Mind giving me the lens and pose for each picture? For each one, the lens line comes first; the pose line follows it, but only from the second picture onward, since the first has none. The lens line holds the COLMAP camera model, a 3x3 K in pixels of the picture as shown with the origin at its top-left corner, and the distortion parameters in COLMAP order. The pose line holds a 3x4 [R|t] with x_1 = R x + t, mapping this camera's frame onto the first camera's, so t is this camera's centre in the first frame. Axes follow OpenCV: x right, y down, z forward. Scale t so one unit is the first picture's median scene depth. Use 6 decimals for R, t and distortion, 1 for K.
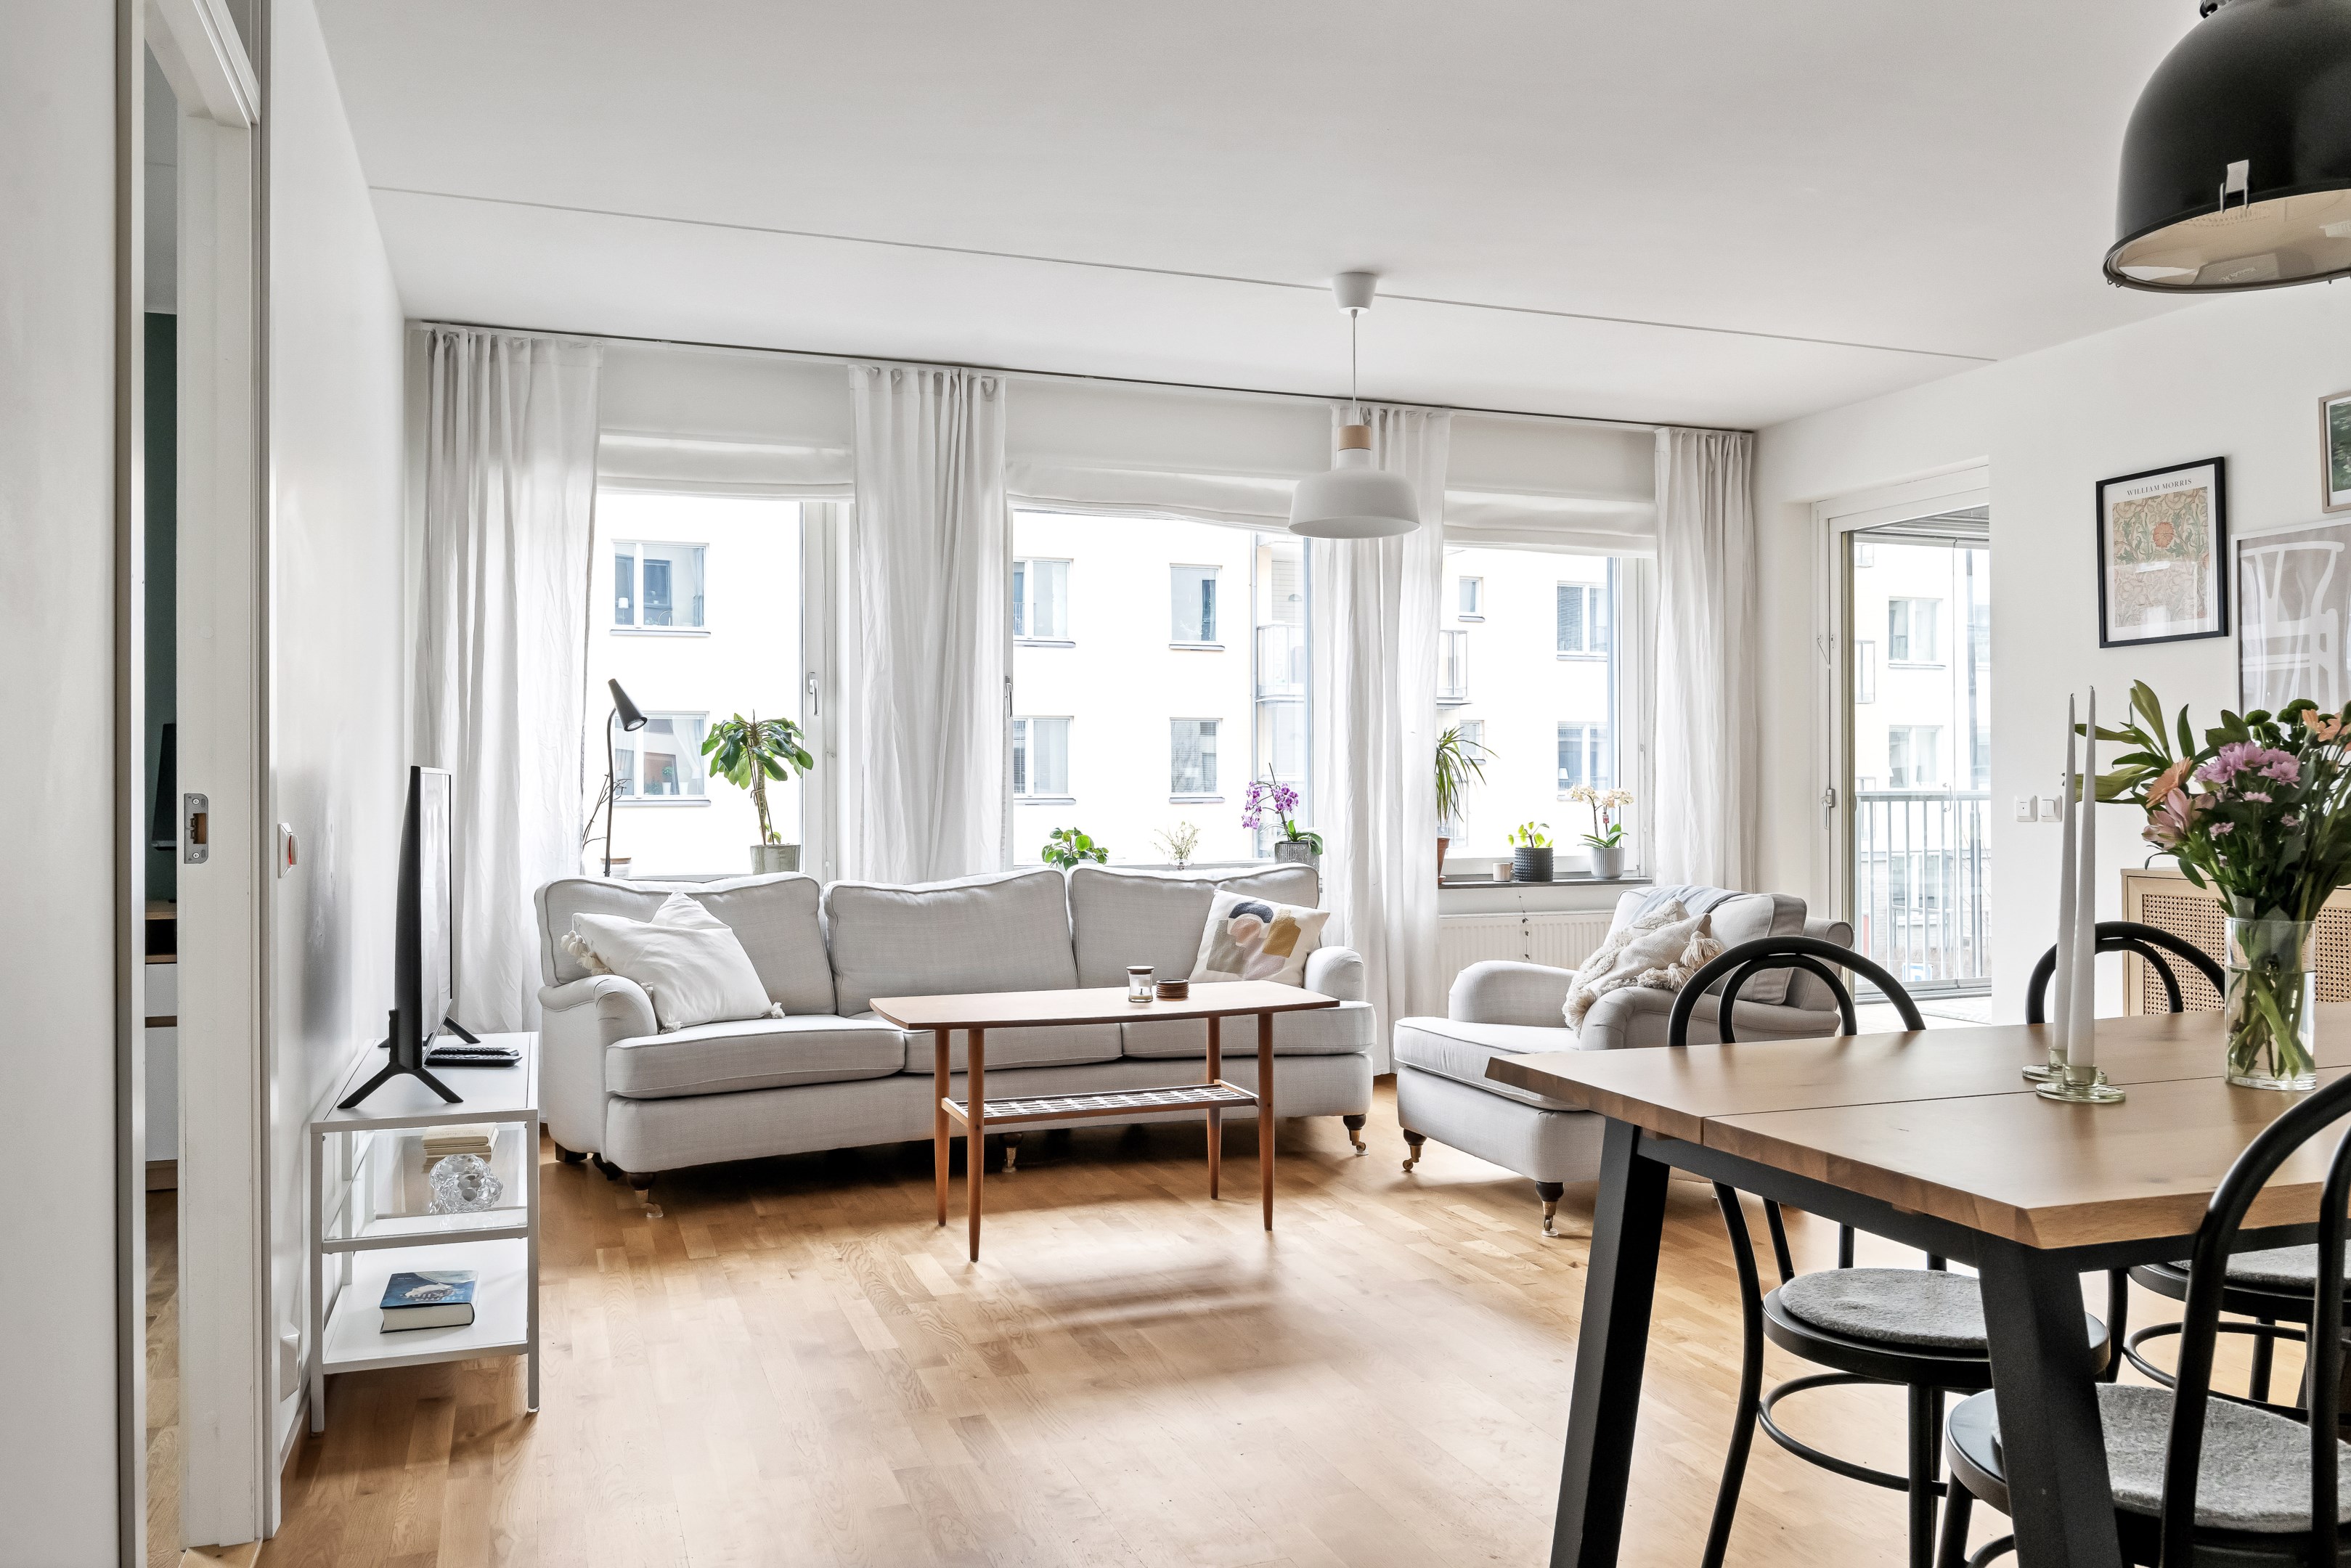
lens RADIAL K [[1748.1, 0, 1173.2], [0, 1748.1, 783.3], [0, 0, 1]] dist [-0.001680, -0.000690]
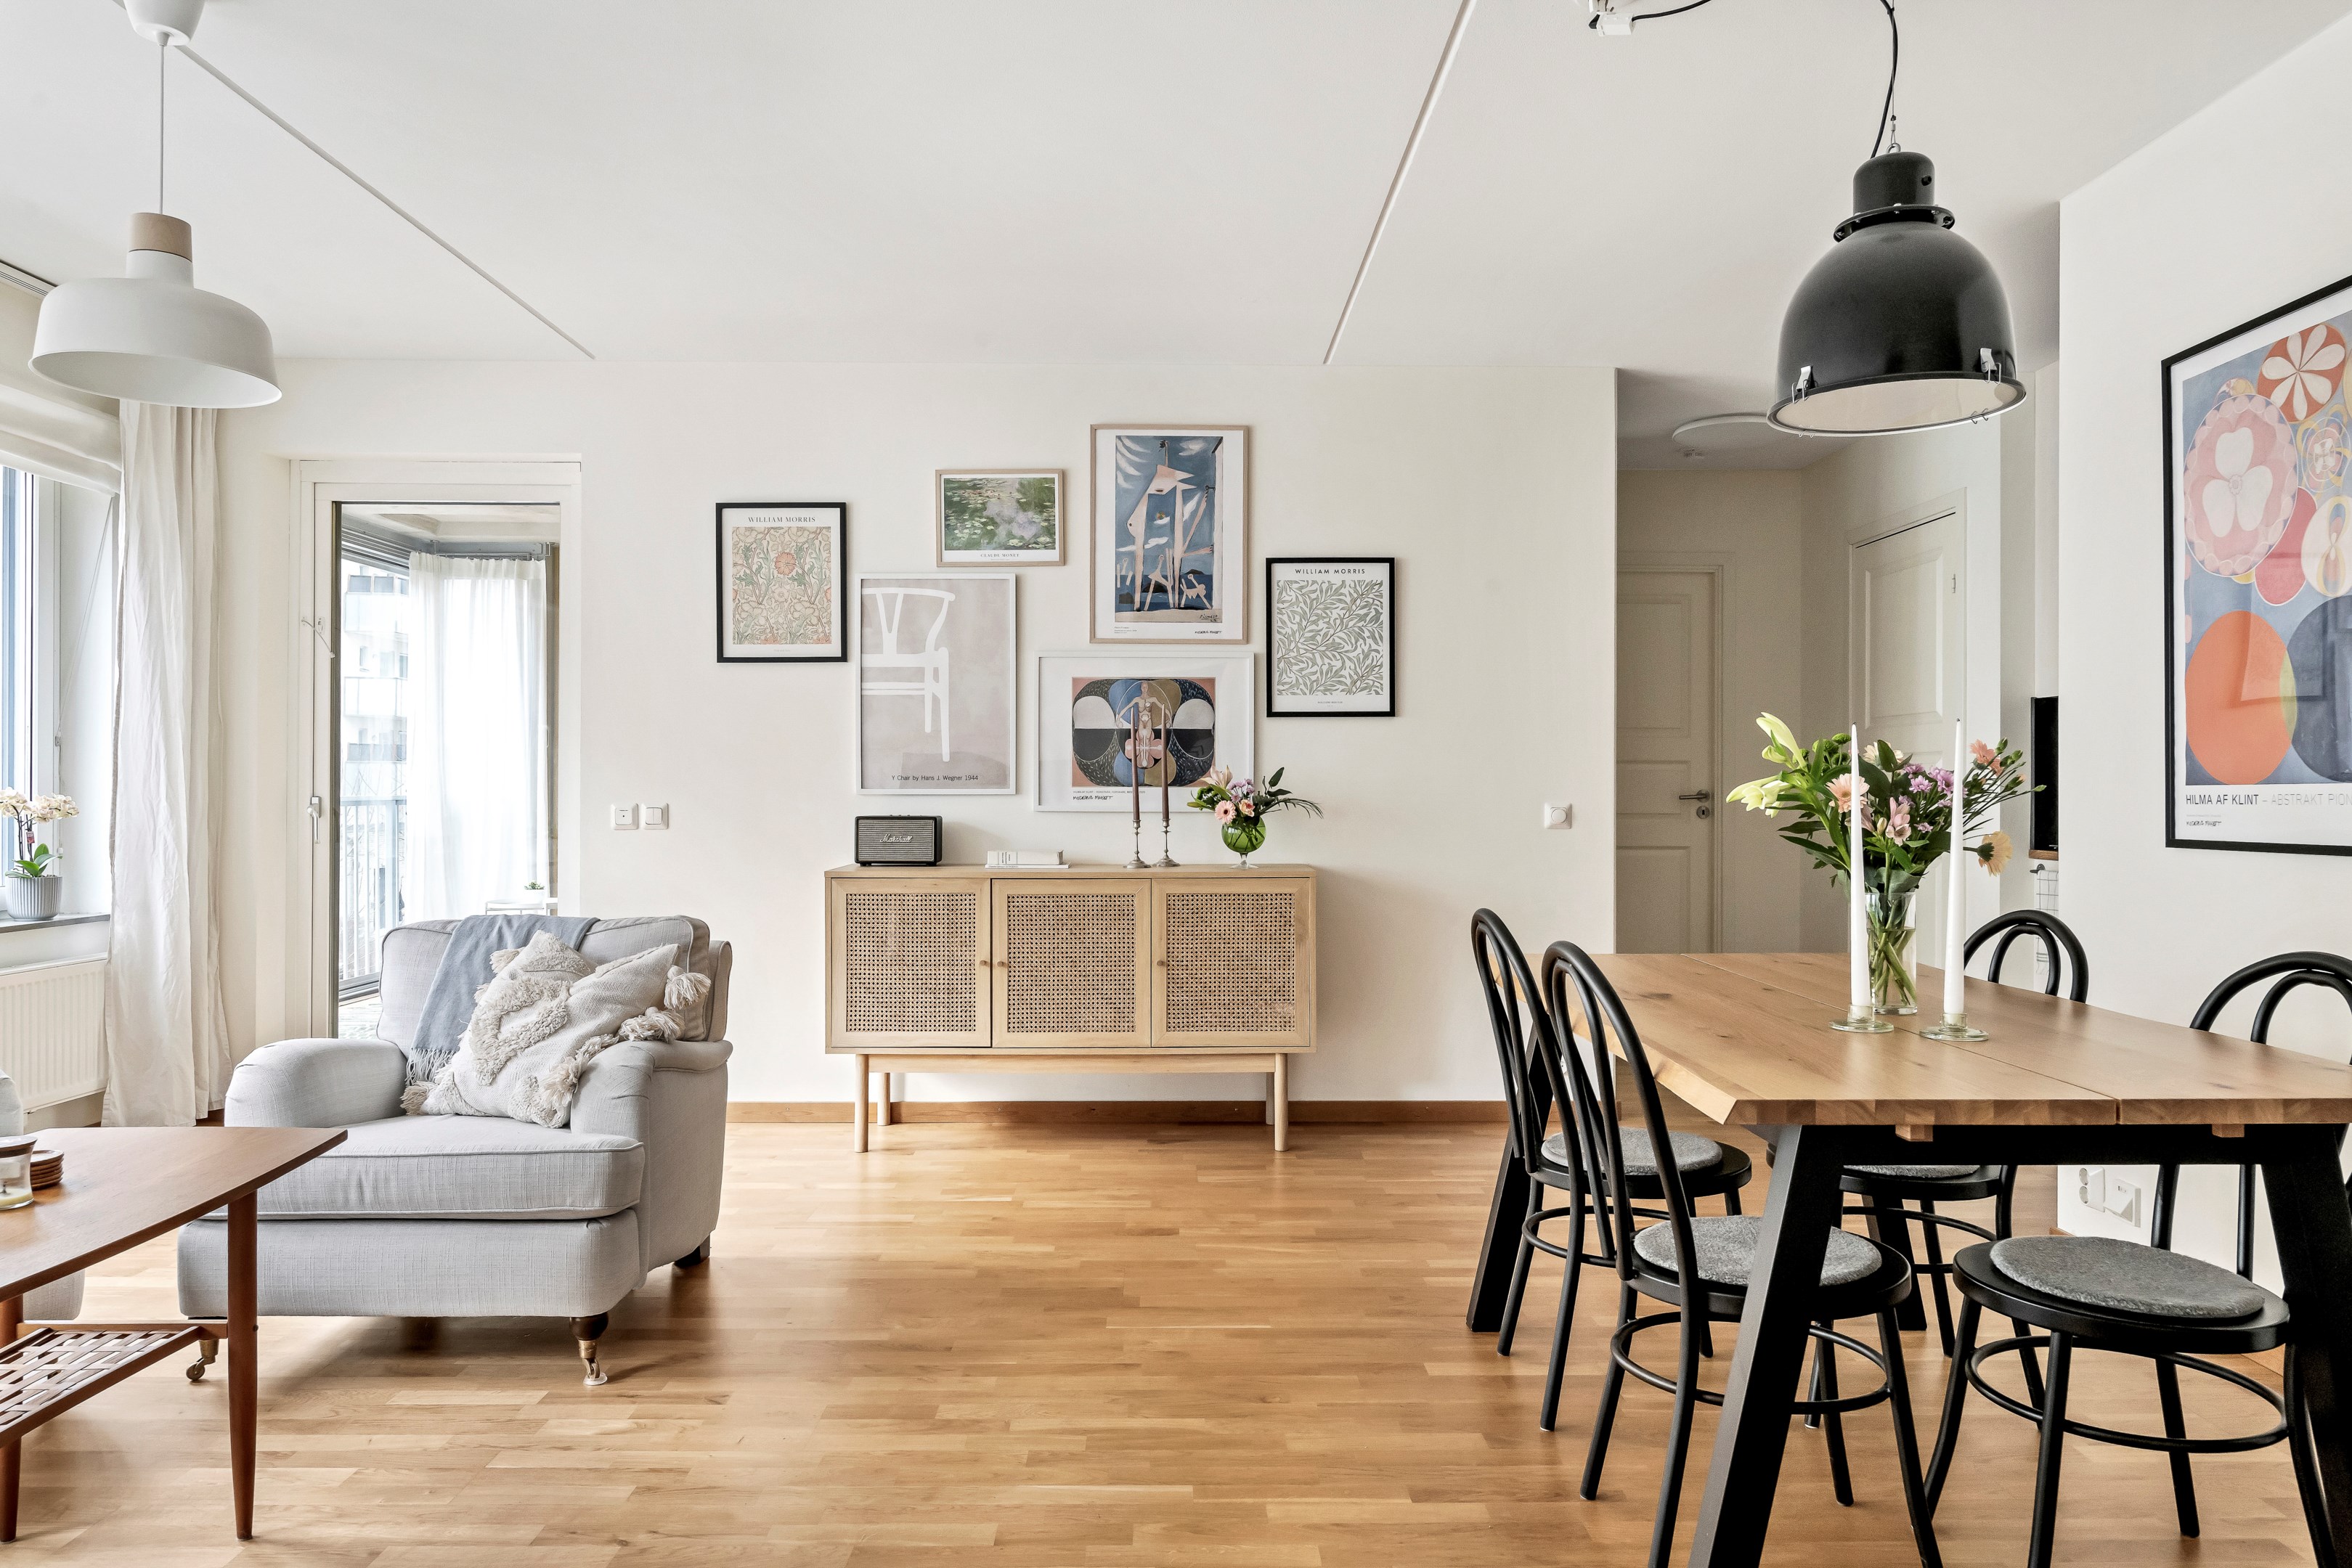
lens RADIAL K [[1618.2, 0, 1161.5], [0, 1618.2, 782.1], [0, 0, 1]] dist [-0.008008, 0.002795]
pose [[0.337759, 0.011937, 0.941157, -0.316696], [-0.004854, 0.999928, -0.010940, 0.003842], [-0.941220, -0.000874, 0.337793, 0.462916]]
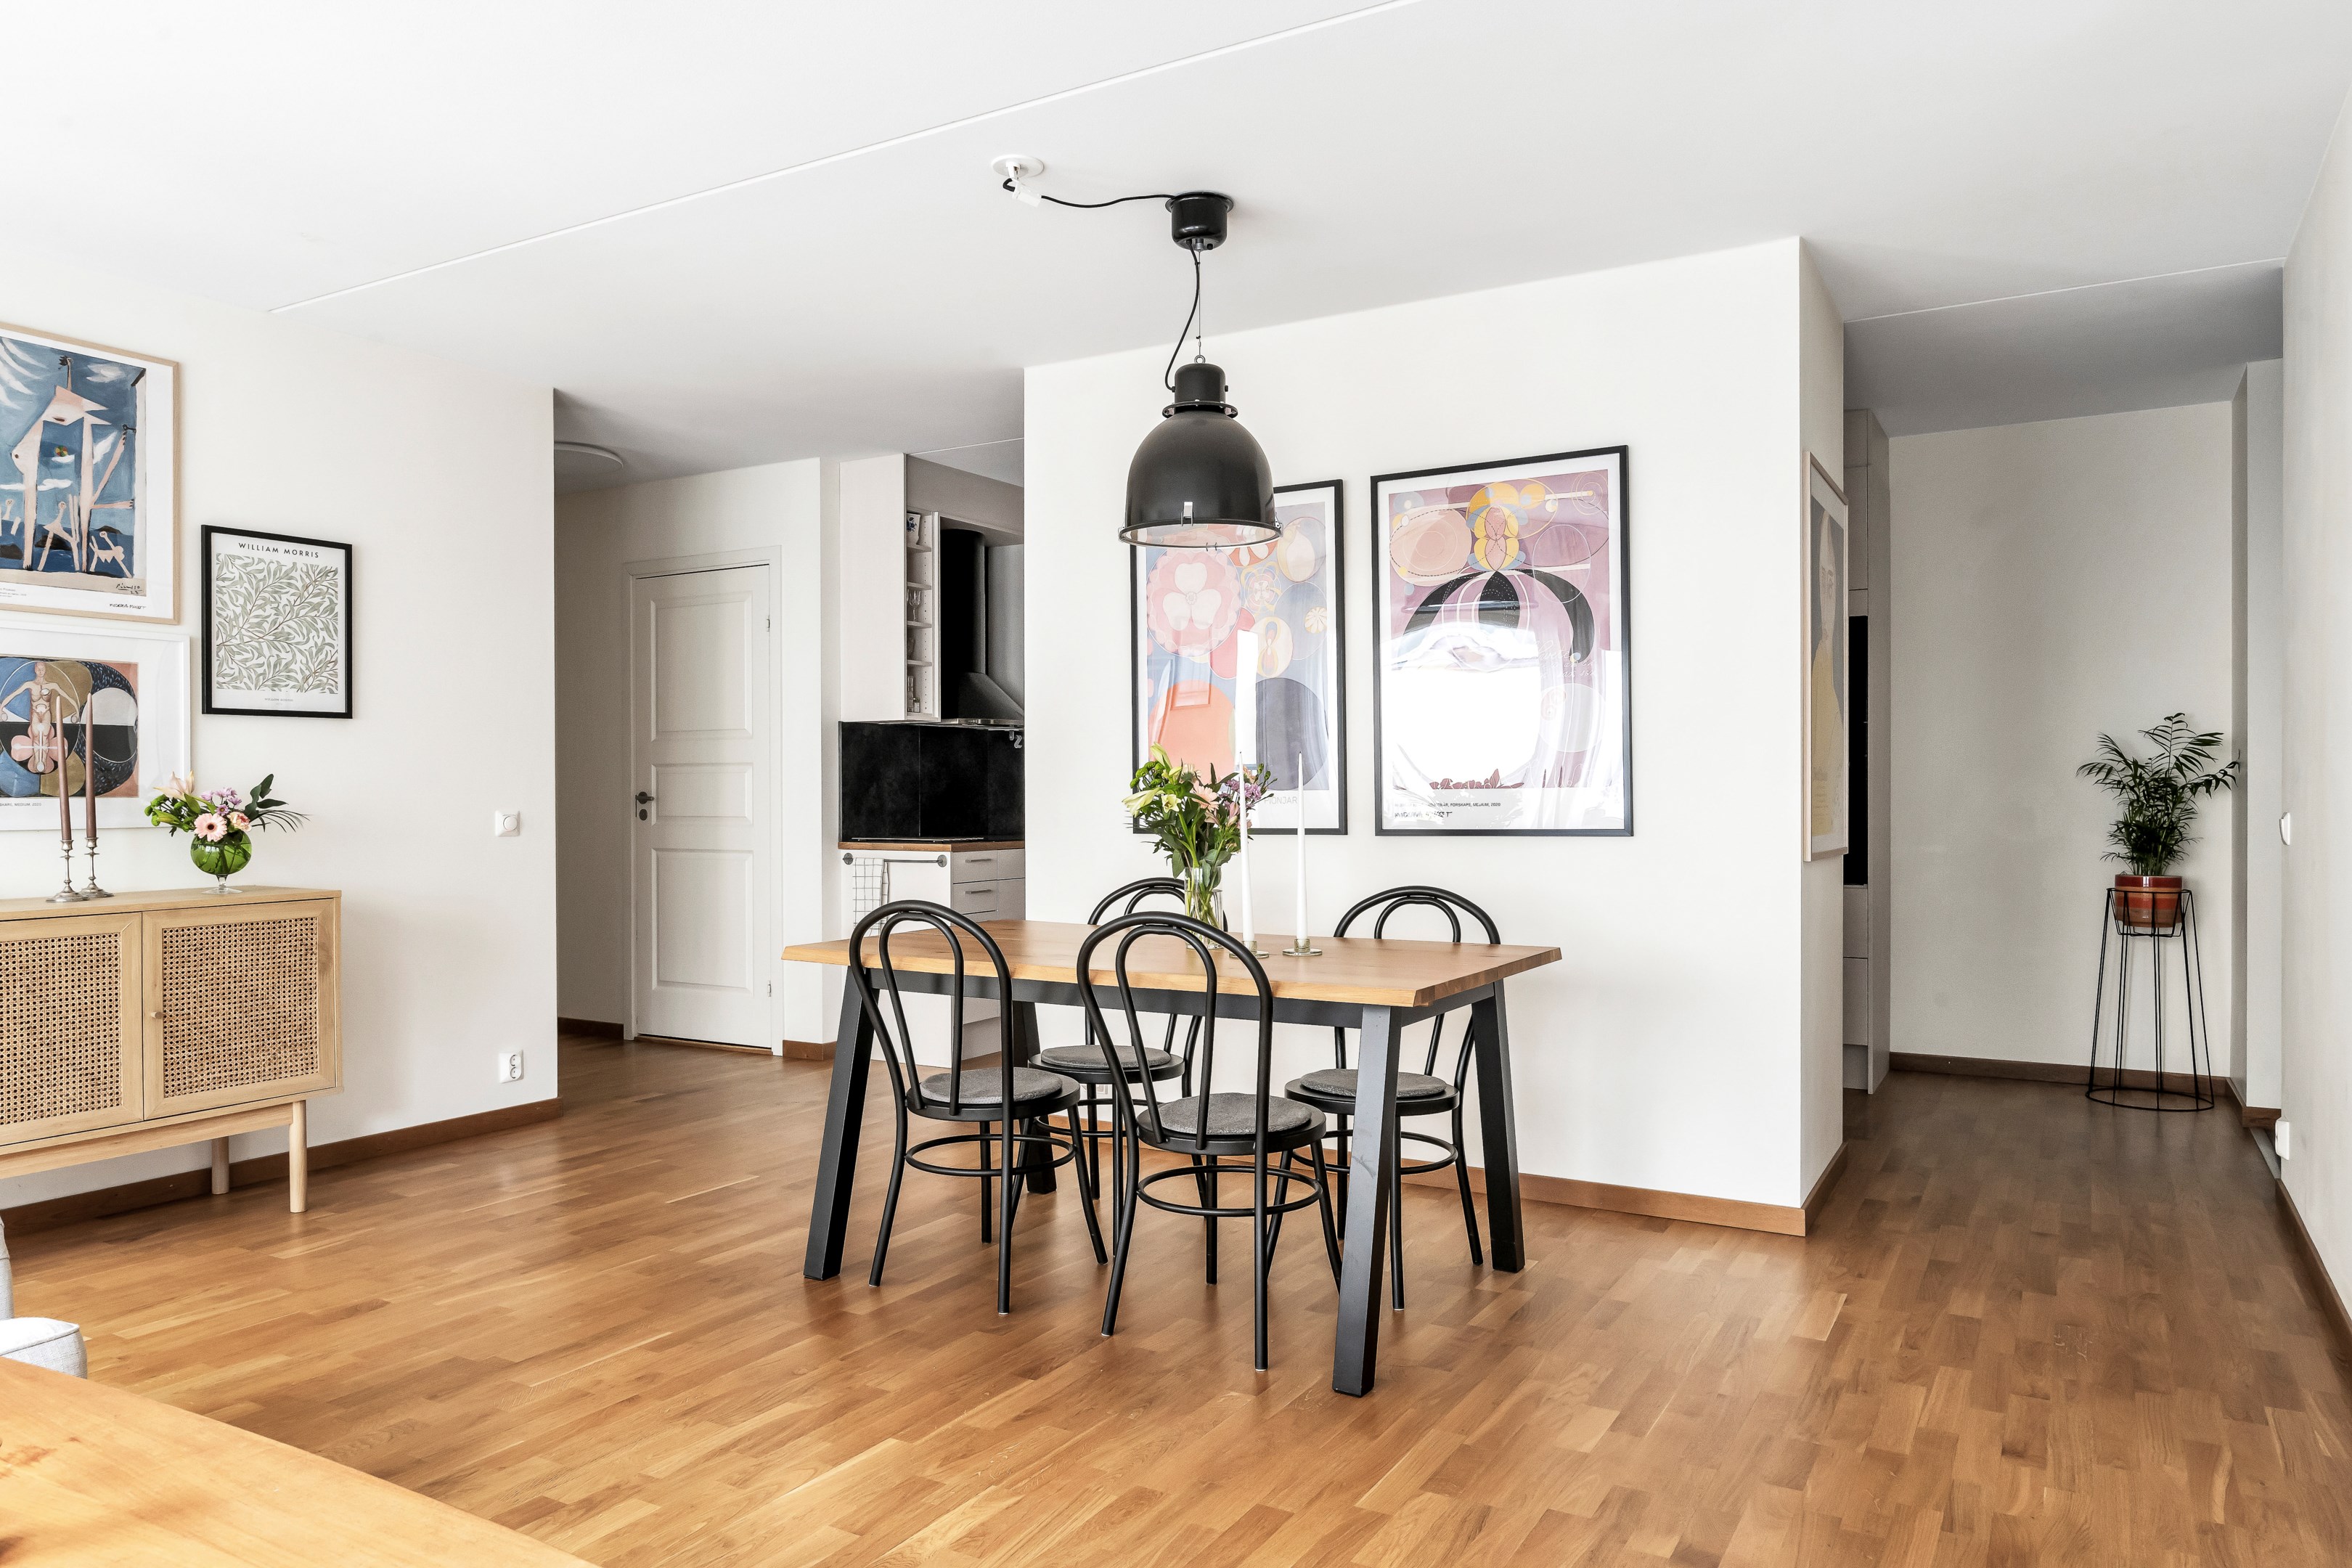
lens RADIAL K [[1618.5, 0, 1158.9], [0, 1618.5, 788.2], [0, 0, 1]] dist [-0.008008, 0.002795]
pose [[-0.650760, 0.010630, 0.759209, -0.316064], [0.008018, 0.999942, -0.007128, 0.001251], [-0.759241, 0.001449, -0.650808, 0.908206]]
